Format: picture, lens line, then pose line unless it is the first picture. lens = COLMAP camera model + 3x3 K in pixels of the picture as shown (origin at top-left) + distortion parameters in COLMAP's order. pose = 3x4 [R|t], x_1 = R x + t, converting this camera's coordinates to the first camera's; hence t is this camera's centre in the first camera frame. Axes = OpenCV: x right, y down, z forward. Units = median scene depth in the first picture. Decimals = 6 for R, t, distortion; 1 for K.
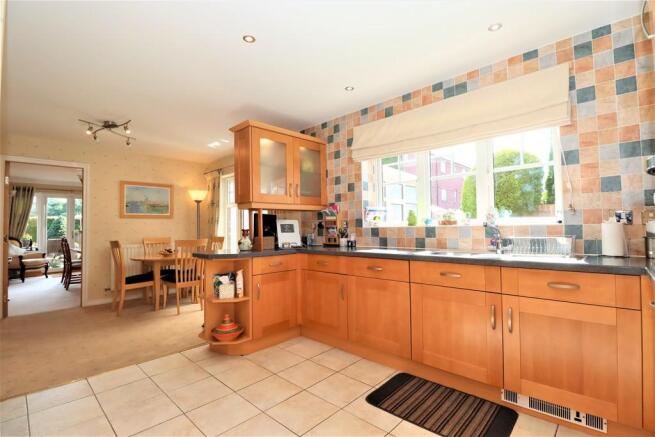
lens RADIAL K [[302.1, 0, 325.1], [0, 302.1, 218.4], [0, 0, 1]] dist [-0.019116, -0.001154]
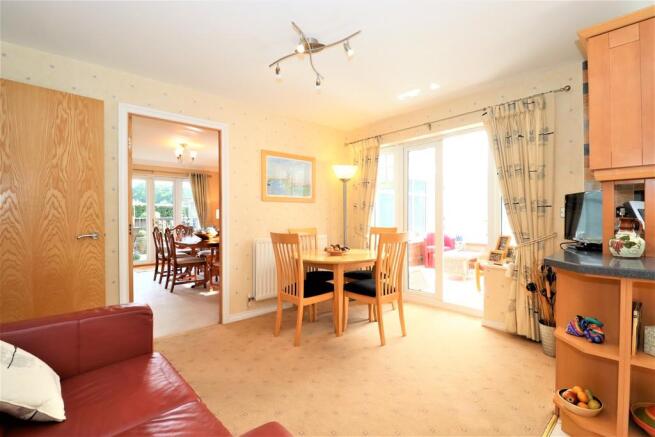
lens RADIAL K [[302.1, 0, 327.7], [0, 302.1, 219.9], [0, 0, 1]] dist [-0.019116, -0.001154]
pose [[0.997431, 0.009731, -0.070975, -0.412469], [-0.006553, 0.998971, 0.044869, 0.009092], [0.071338, -0.044289, 0.996468, 0.242295]]
